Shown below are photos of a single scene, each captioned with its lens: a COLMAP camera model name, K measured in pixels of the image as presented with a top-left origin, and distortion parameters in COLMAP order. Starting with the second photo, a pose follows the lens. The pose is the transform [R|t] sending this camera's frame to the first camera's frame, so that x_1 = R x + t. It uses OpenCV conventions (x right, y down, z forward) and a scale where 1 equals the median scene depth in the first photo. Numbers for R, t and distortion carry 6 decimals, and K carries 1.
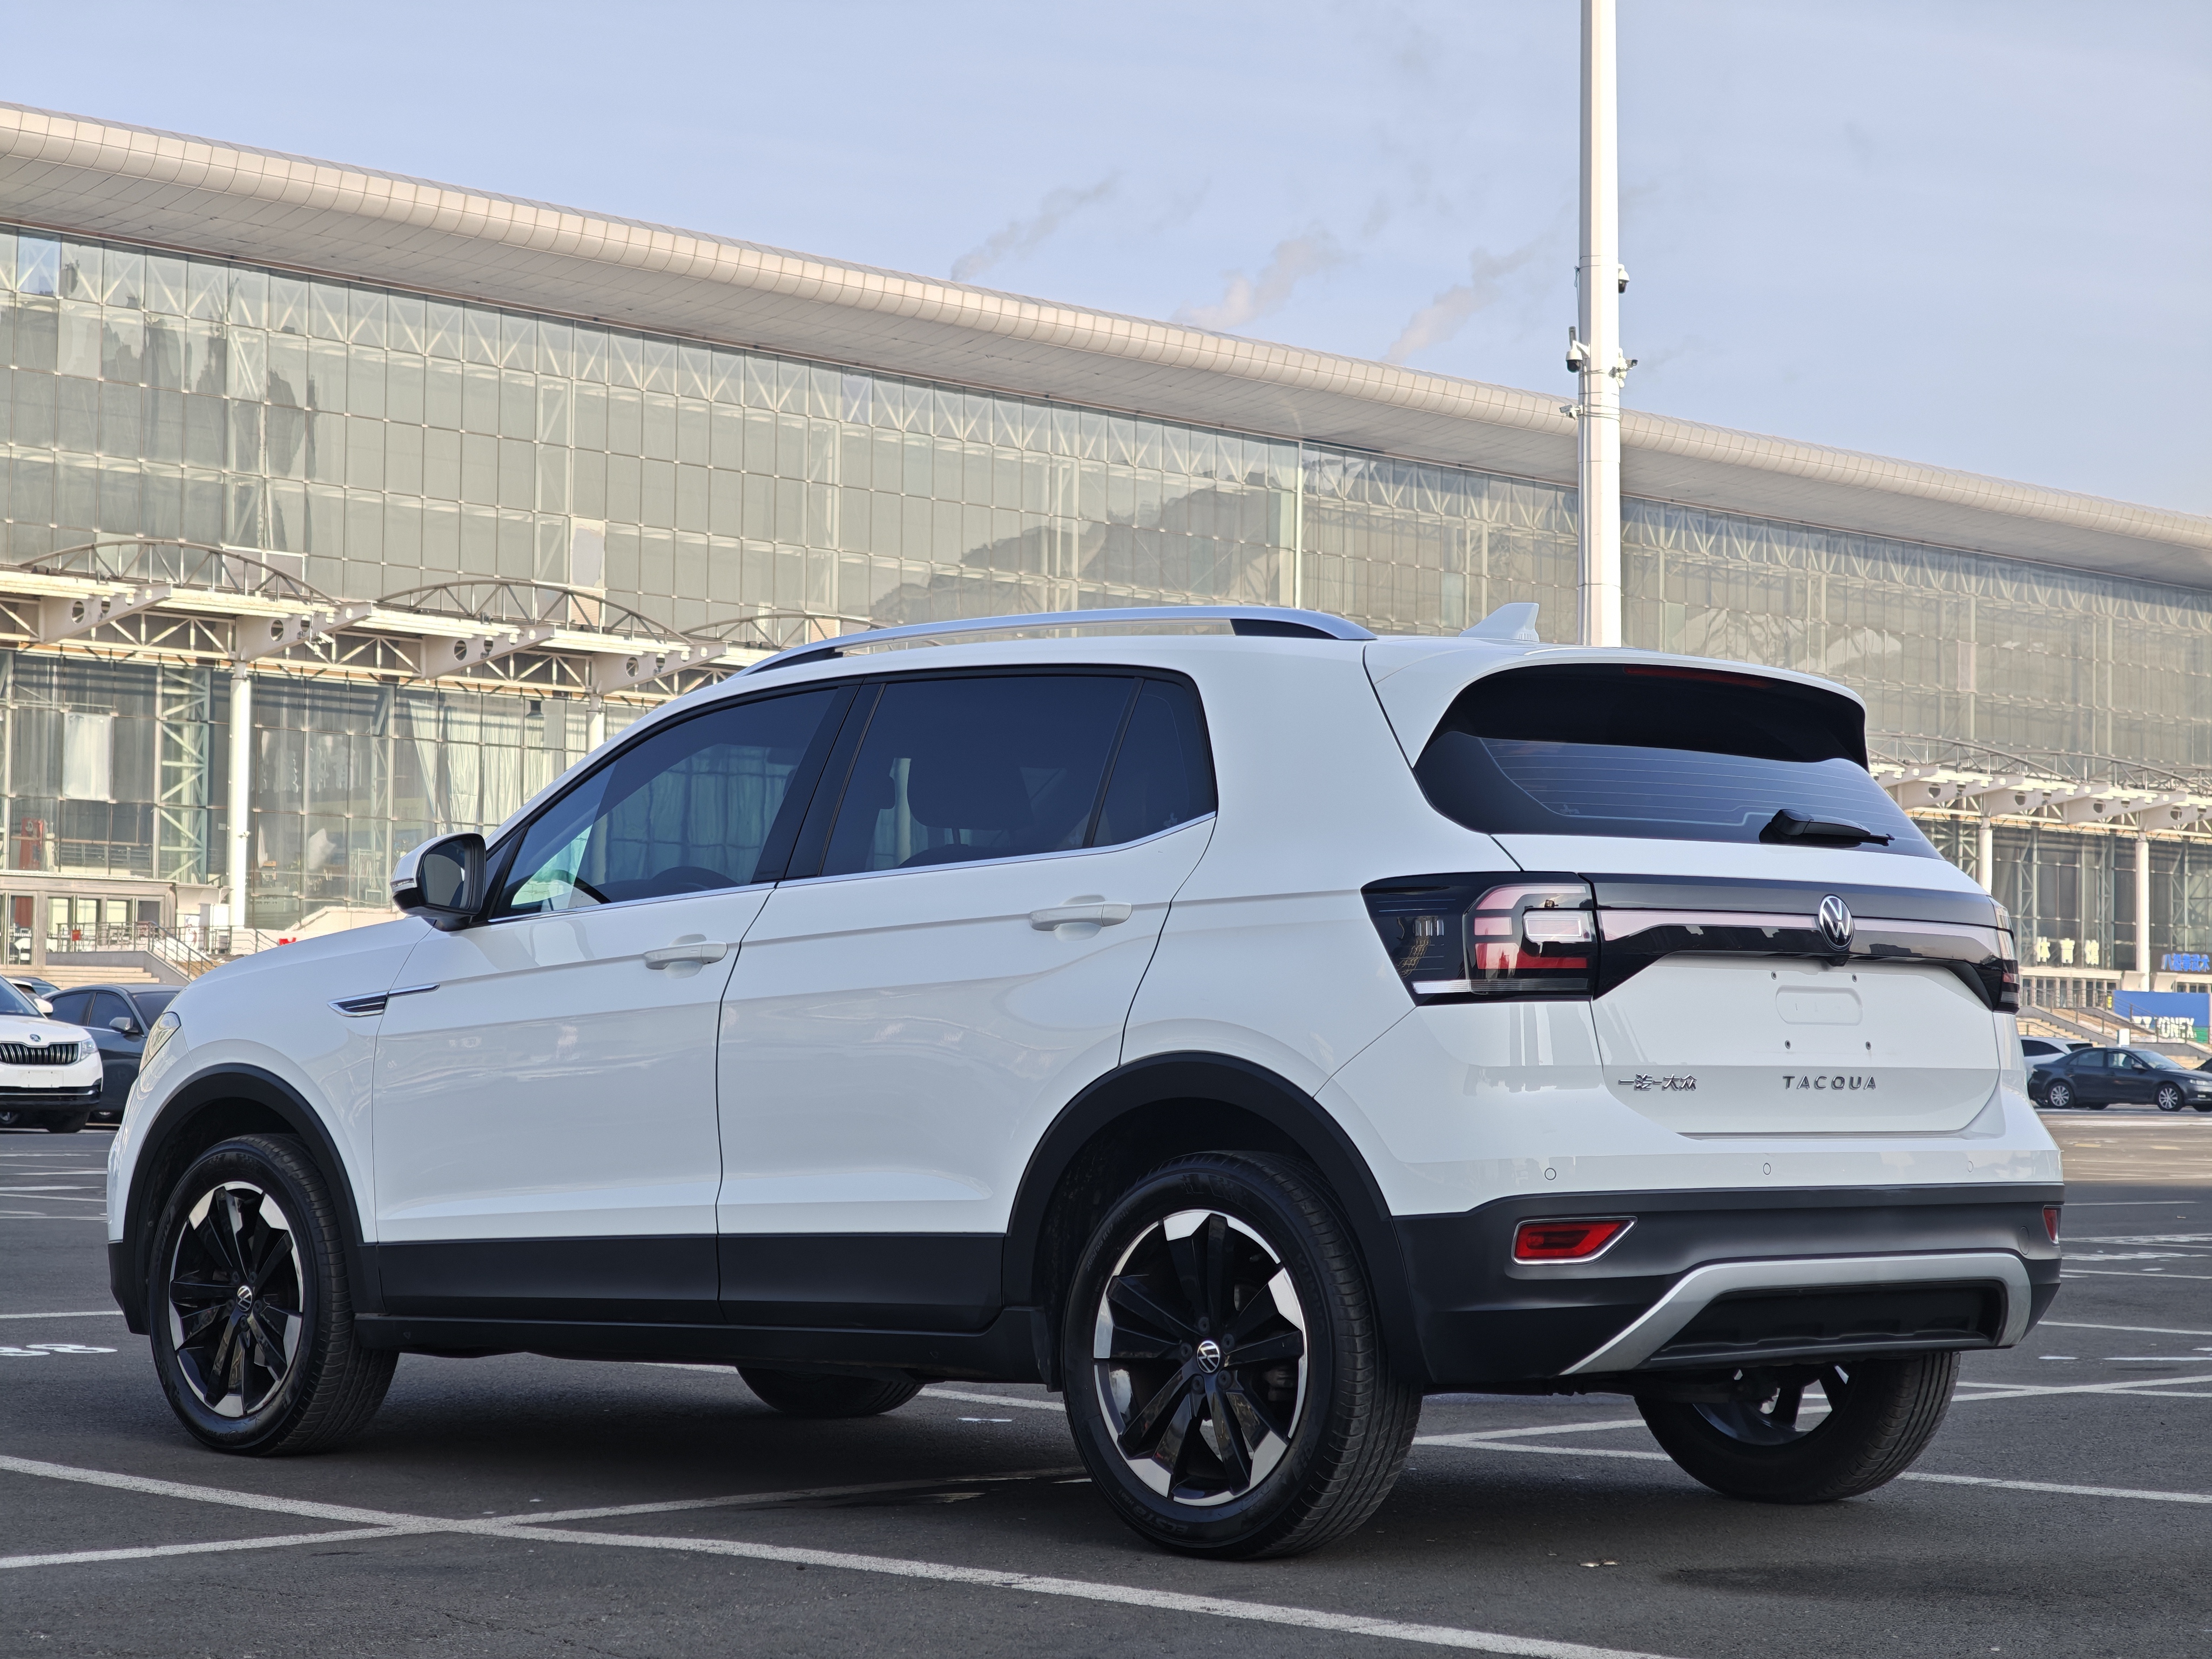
lens RADIAL K [[5079.8, 0, 1005.3], [0, 5079.8, 827.0], [0, 0, 1]] dist [-0.528209, -3.654520]
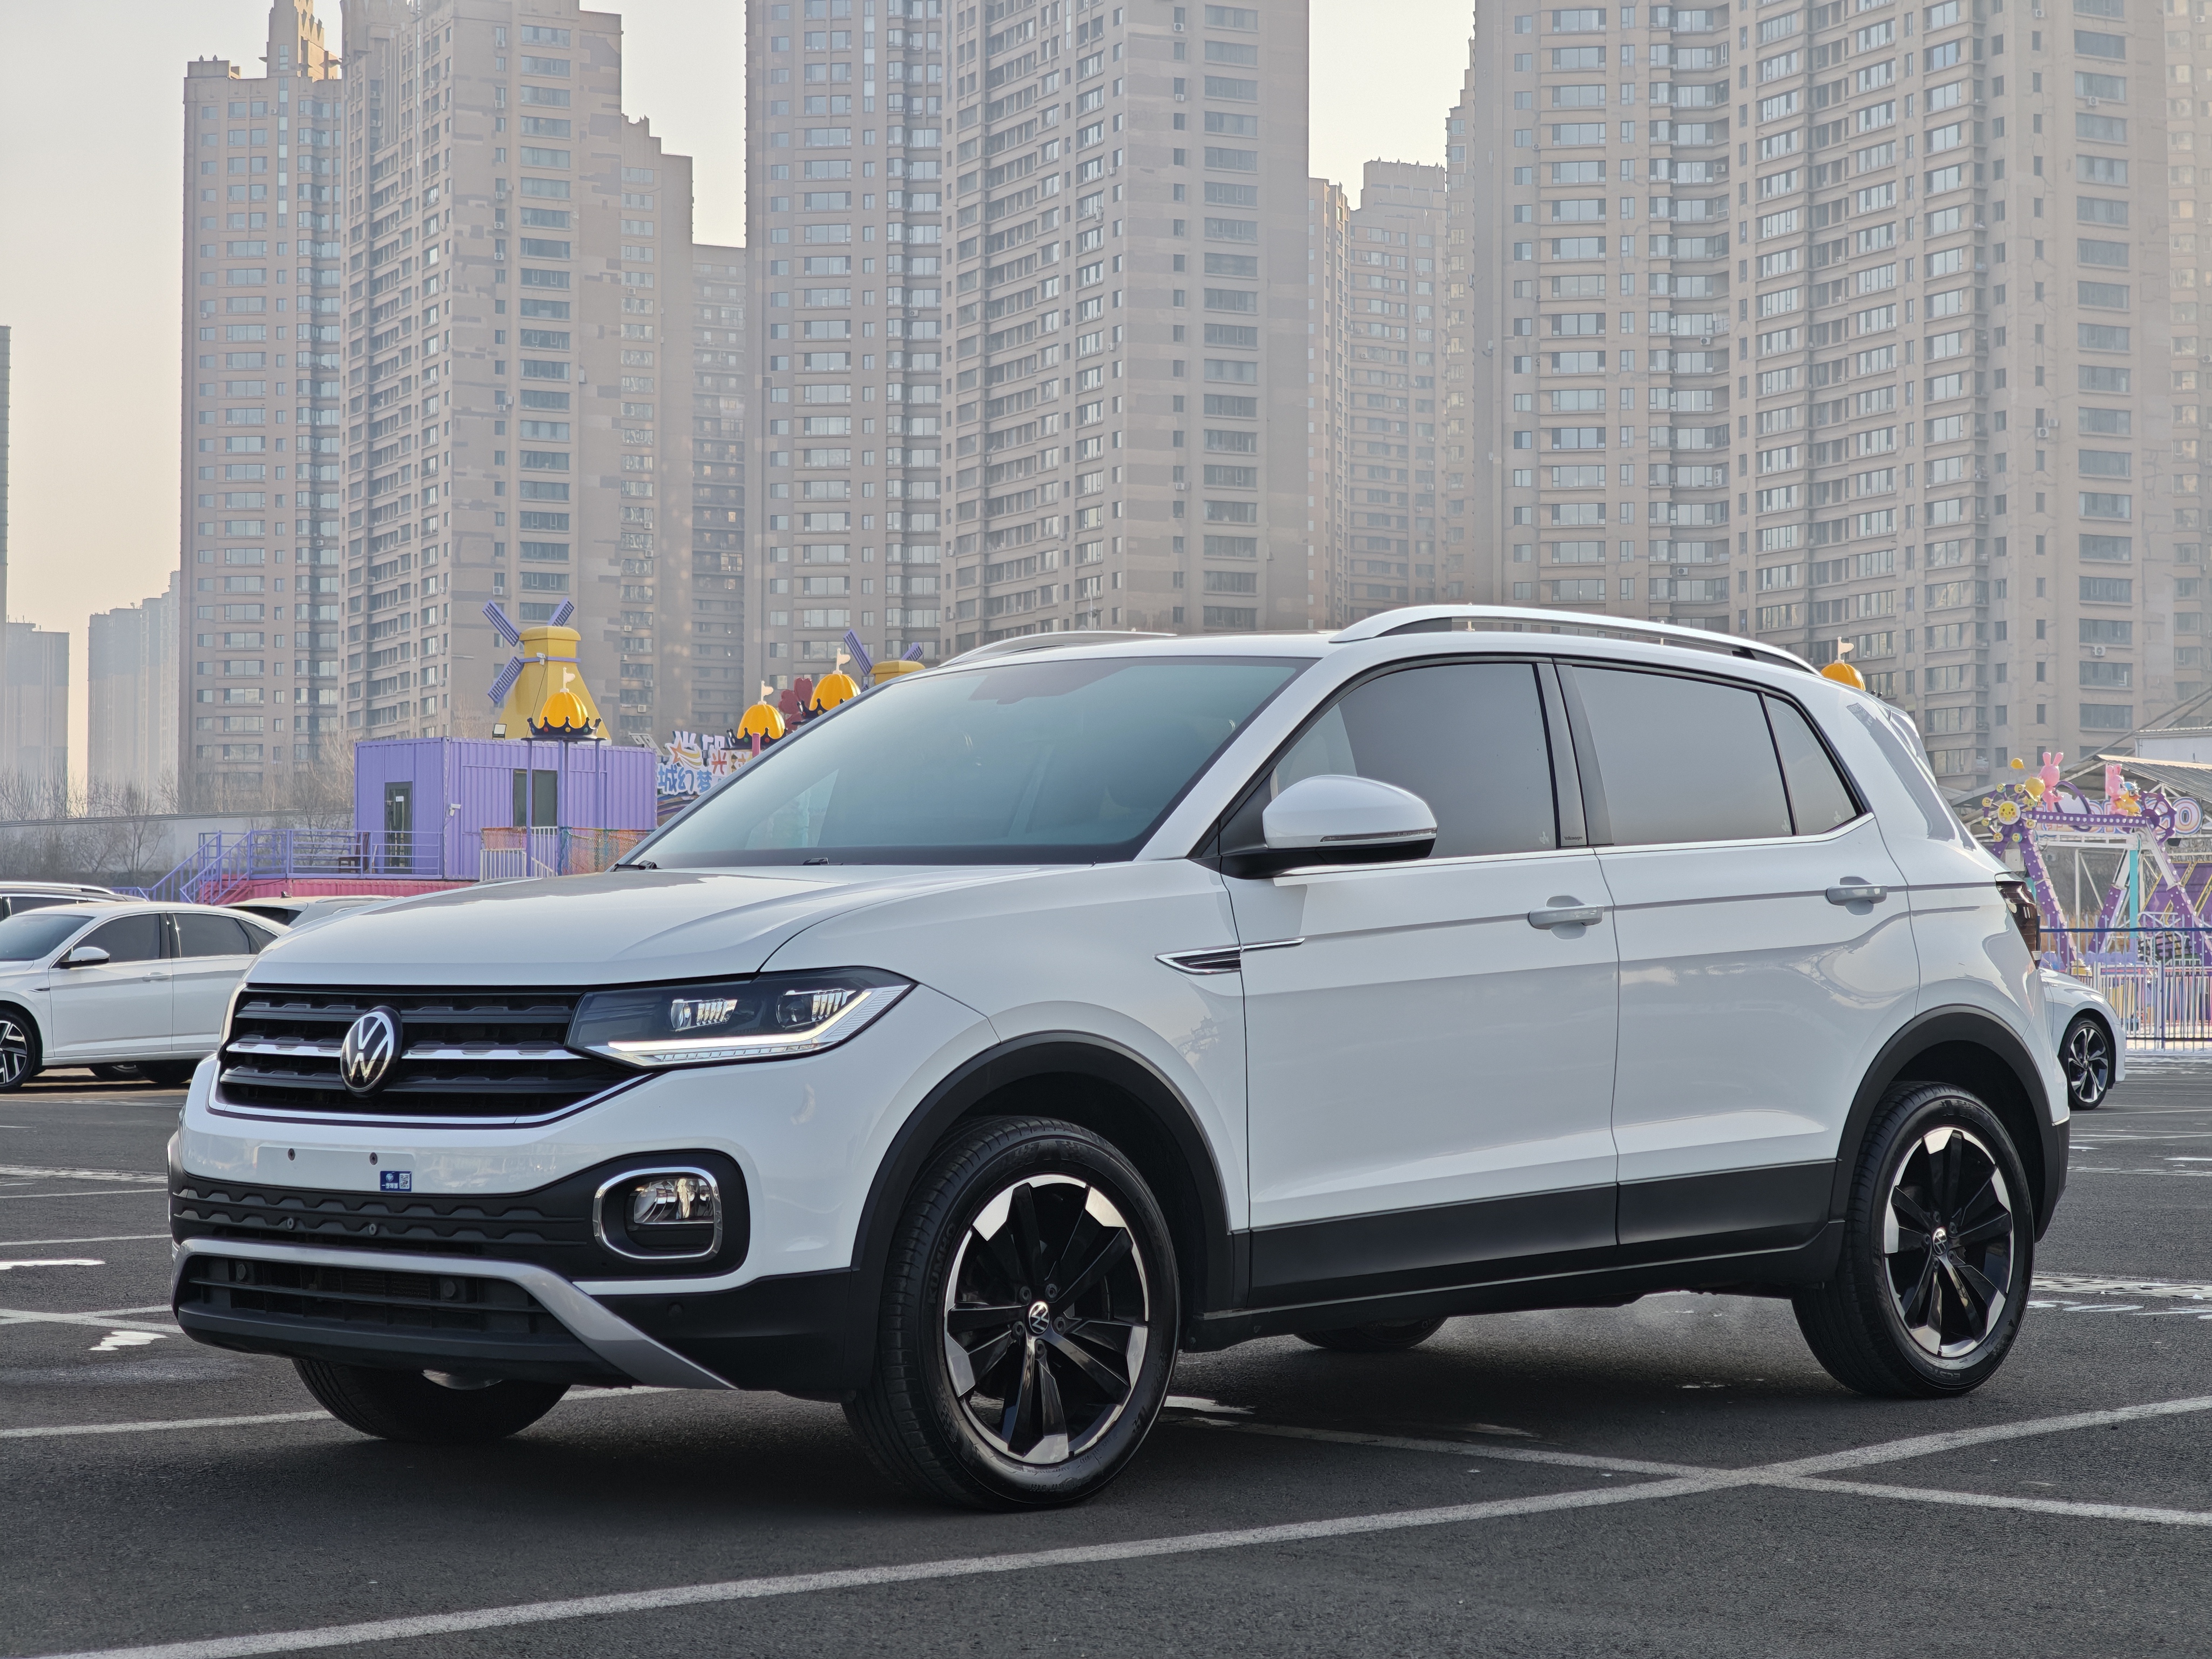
lens RADIAL K [[5079.8, 0, 1005.3], [0, 5079.8, 827.0], [0, 0, 1]] dist [-0.528209, -3.654520]
pose [[-0.005020, 0.022087, 0.999743, -1.107367], [-0.055805, 0.998192, -0.022333, 0.036931], [-0.998429, -0.055902, -0.003778, 1.135338]]
